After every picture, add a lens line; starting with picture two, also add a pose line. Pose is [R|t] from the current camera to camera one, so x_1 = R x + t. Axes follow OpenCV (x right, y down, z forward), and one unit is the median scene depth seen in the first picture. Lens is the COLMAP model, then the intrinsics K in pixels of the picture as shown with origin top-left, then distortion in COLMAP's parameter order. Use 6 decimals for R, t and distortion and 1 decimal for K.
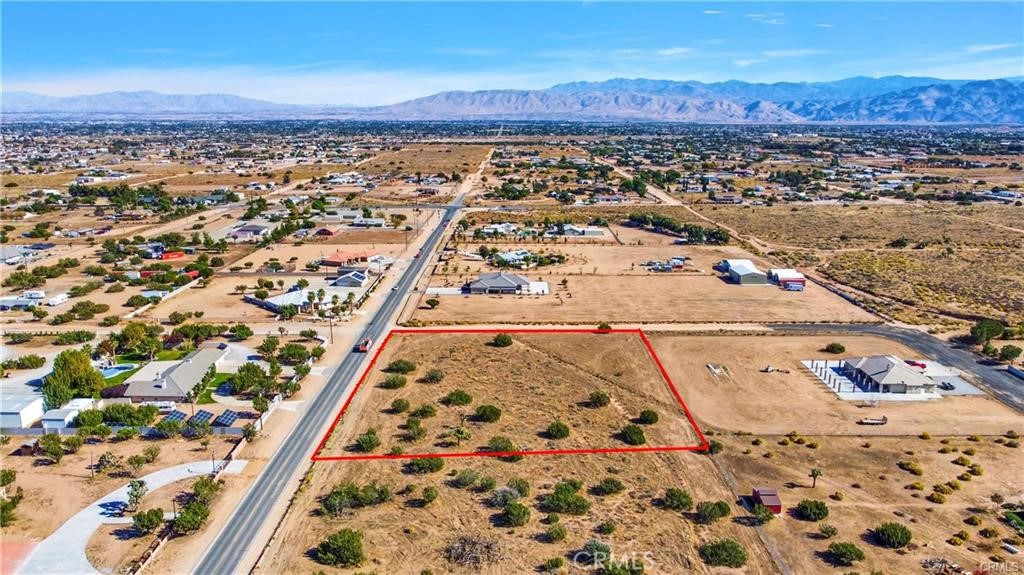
lens RADIAL K [[776.8, 0, 512.0], [0, 776.8, 287.5], [0, 0, 1]] dist [-0.010266, 0.003119]
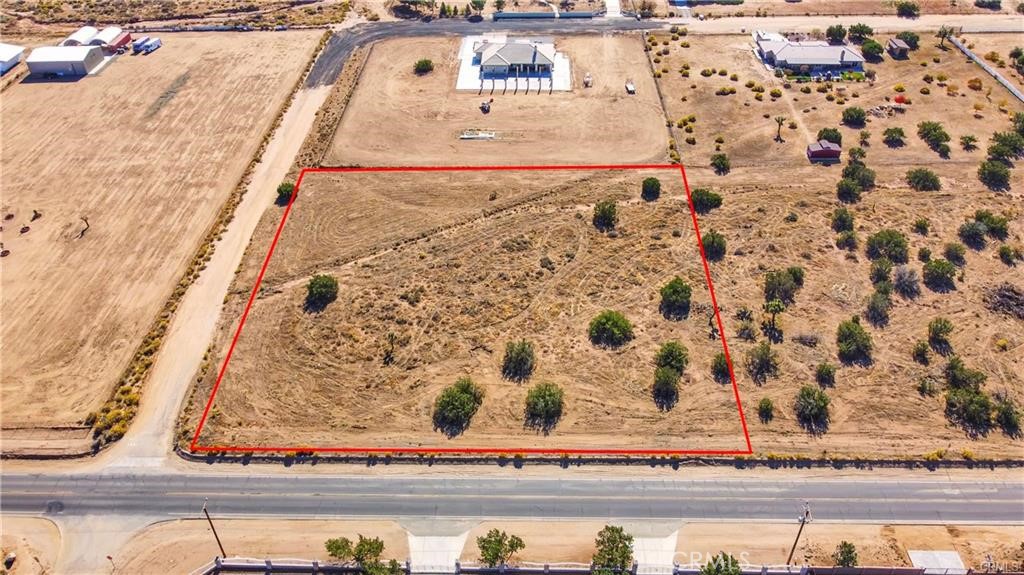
lens RADIAL K [[776.8, 0, 512.0], [0, 776.8, 287.5], [0, 0, 1]] dist [-0.010266, 0.003119]
pose [[0.022322, -0.617027, 0.786625, -0.566408], [0.234405, 0.768119, 0.595859, -0.294439], [-0.971883, 0.171088, 0.161780, 0.958237]]
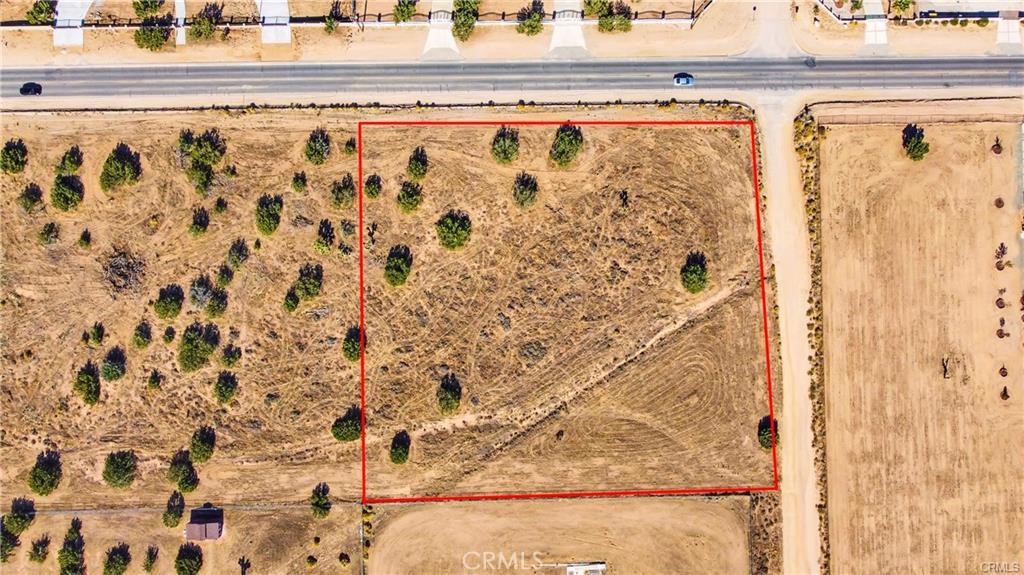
lens RADIAL K [[776.8, 0, 512.0], [0, 776.8, 287.5], [0, 0, 1]] dist [-0.010266, 0.003119]
pose [[0.020746, 0.999468, -0.025152, 0.011127], [-0.234782, 0.029324, 0.971606, -0.675129], [0.971827, -0.014252, 0.235266, 0.854202]]
